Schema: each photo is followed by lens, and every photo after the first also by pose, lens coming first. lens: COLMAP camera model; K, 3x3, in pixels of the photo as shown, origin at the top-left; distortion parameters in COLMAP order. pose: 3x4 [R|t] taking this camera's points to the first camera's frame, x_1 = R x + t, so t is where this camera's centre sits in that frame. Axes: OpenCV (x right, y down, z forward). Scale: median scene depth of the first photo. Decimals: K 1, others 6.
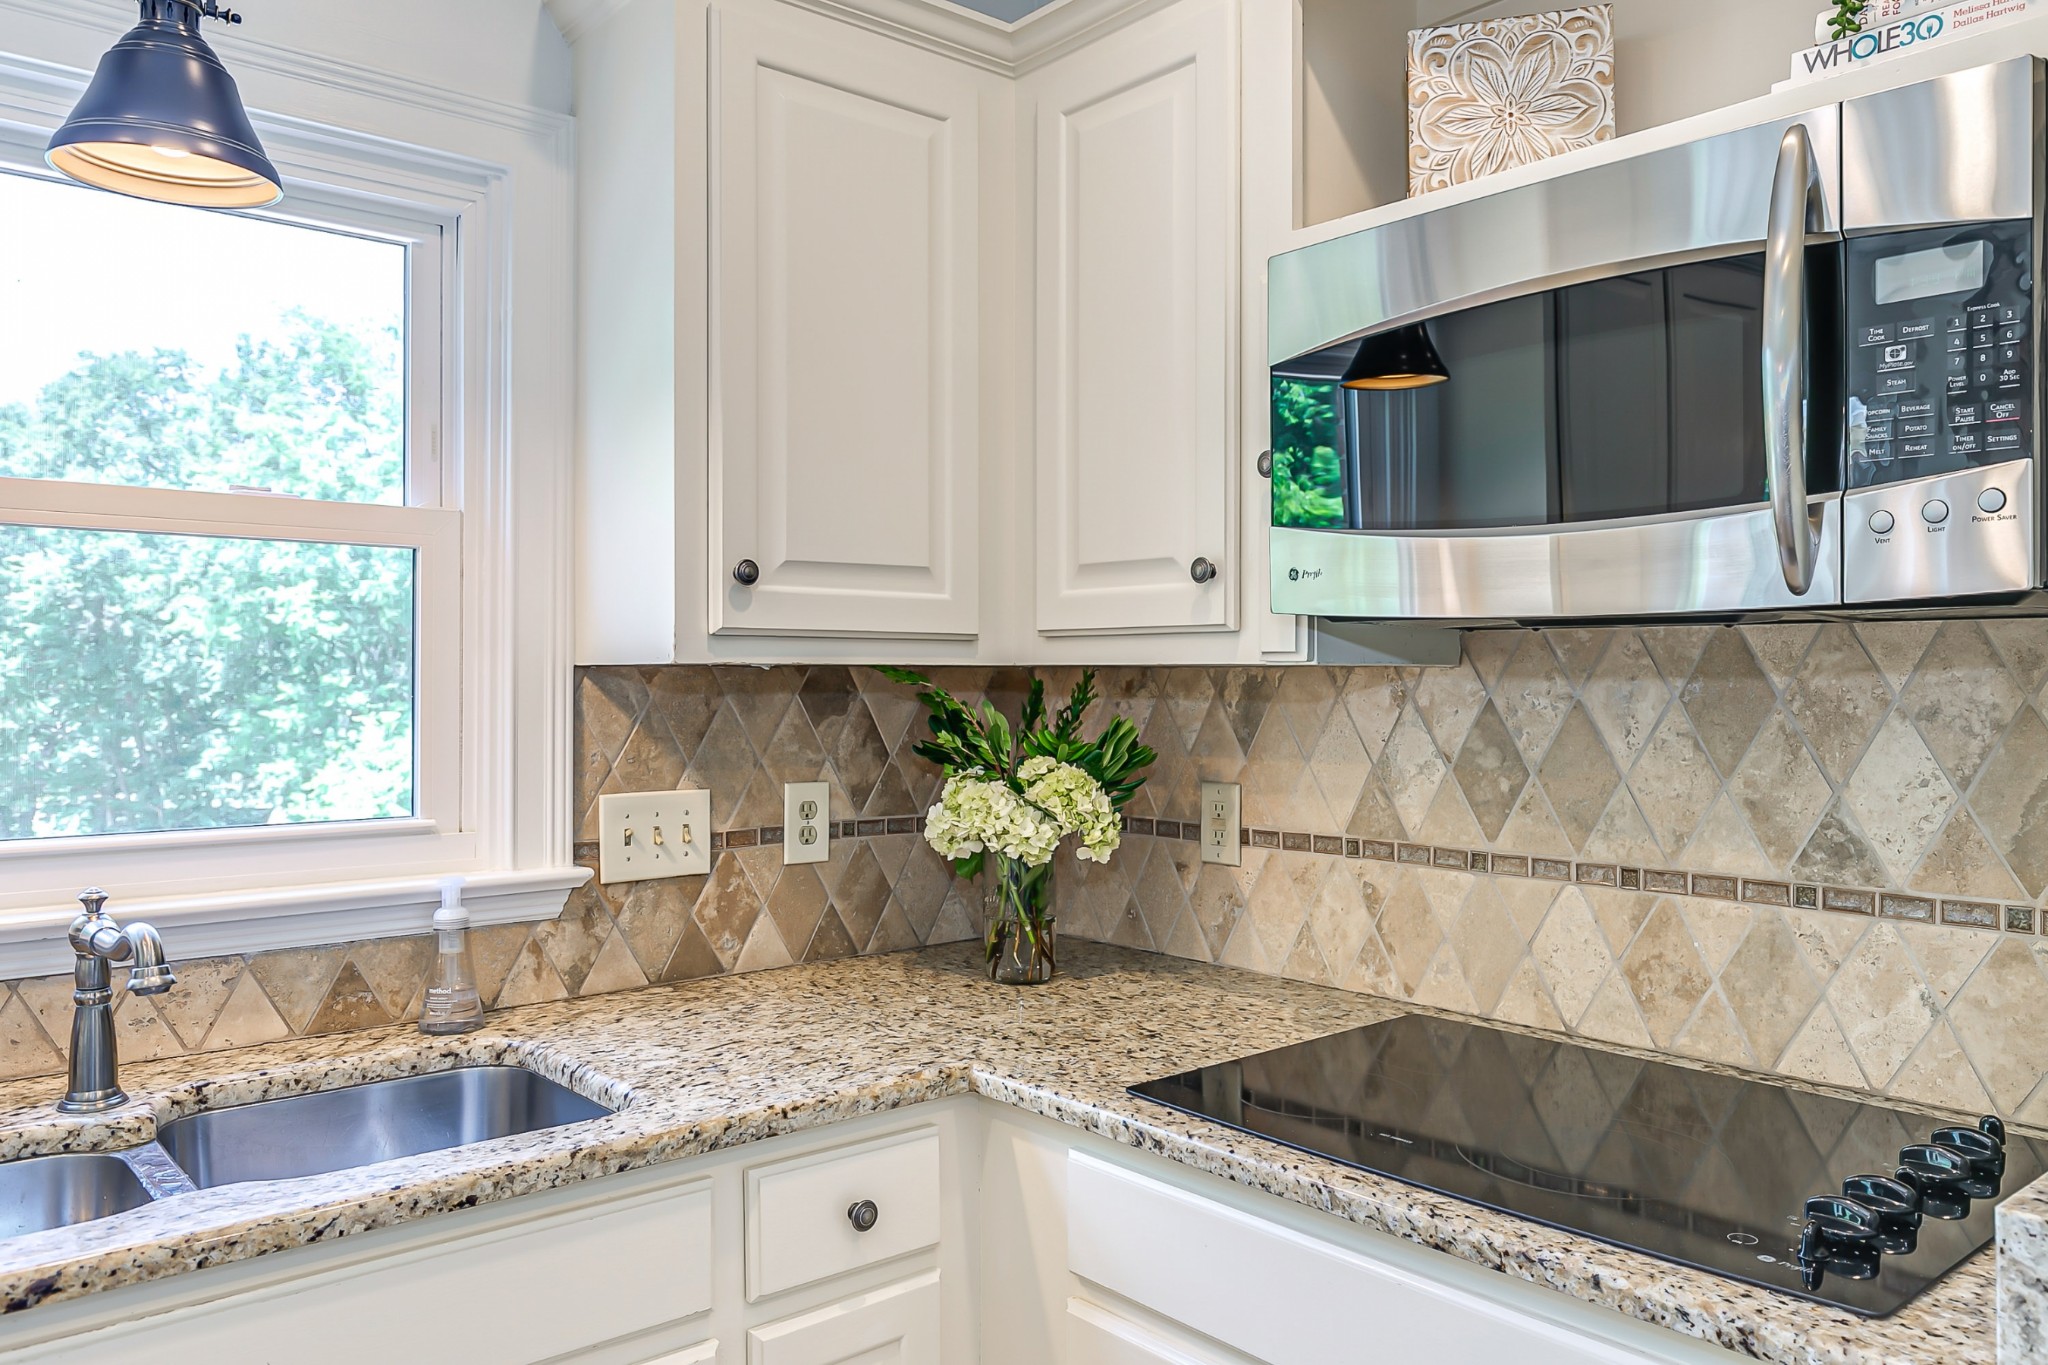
lens RADIAL K [[1396.6, 0, 1021.6], [0, 1396.6, 670.2], [0, 0, 1]] dist [-0.006999, -0.000624]
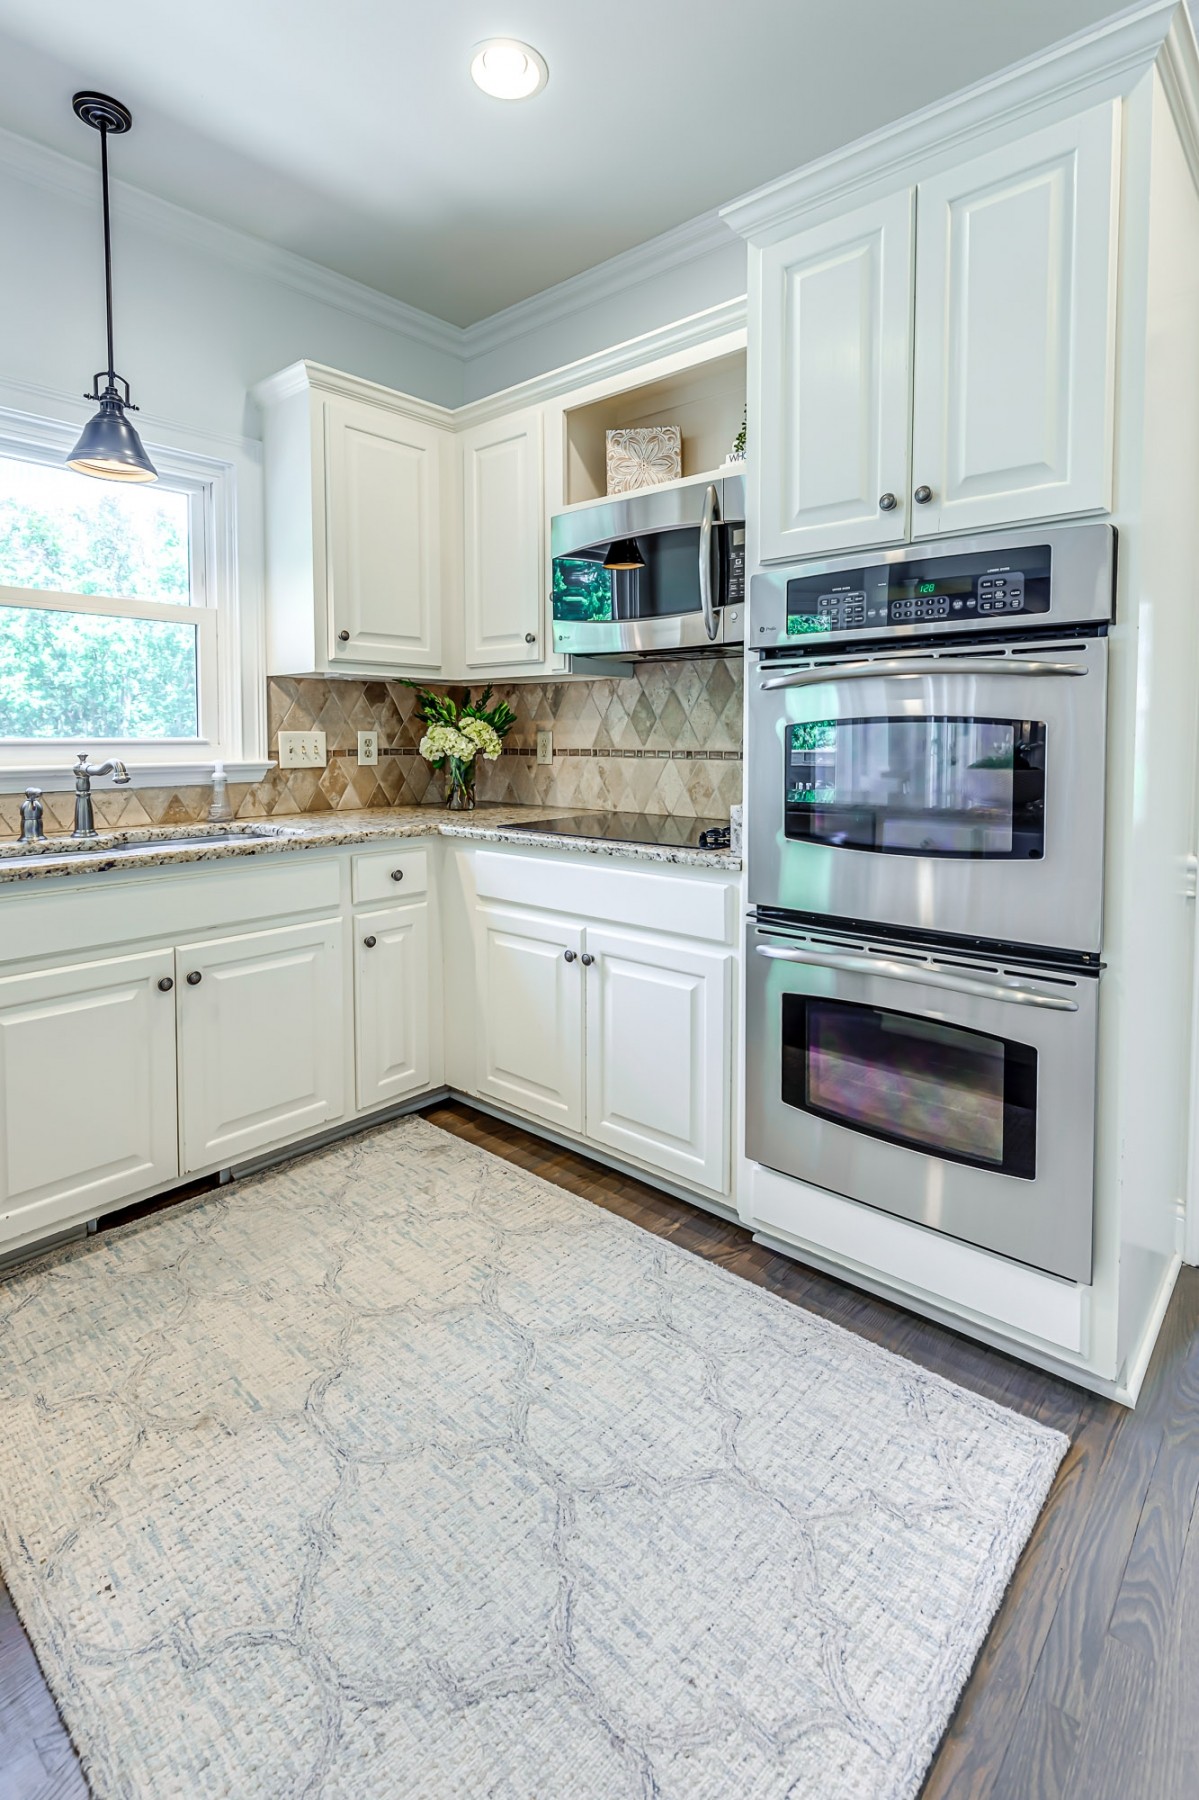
lens RADIAL K [[782.2, 0, 615.2], [0, 782.2, 748.3], [0, 0, 1]] dist [0.004791, -0.001909]
pose [[0.984564, -0.010839, 0.174688, 0.028755], [0.005834, 0.999558, 0.029138, 0.081716], [-0.174927, -0.027669, 0.984193, -0.408732]]
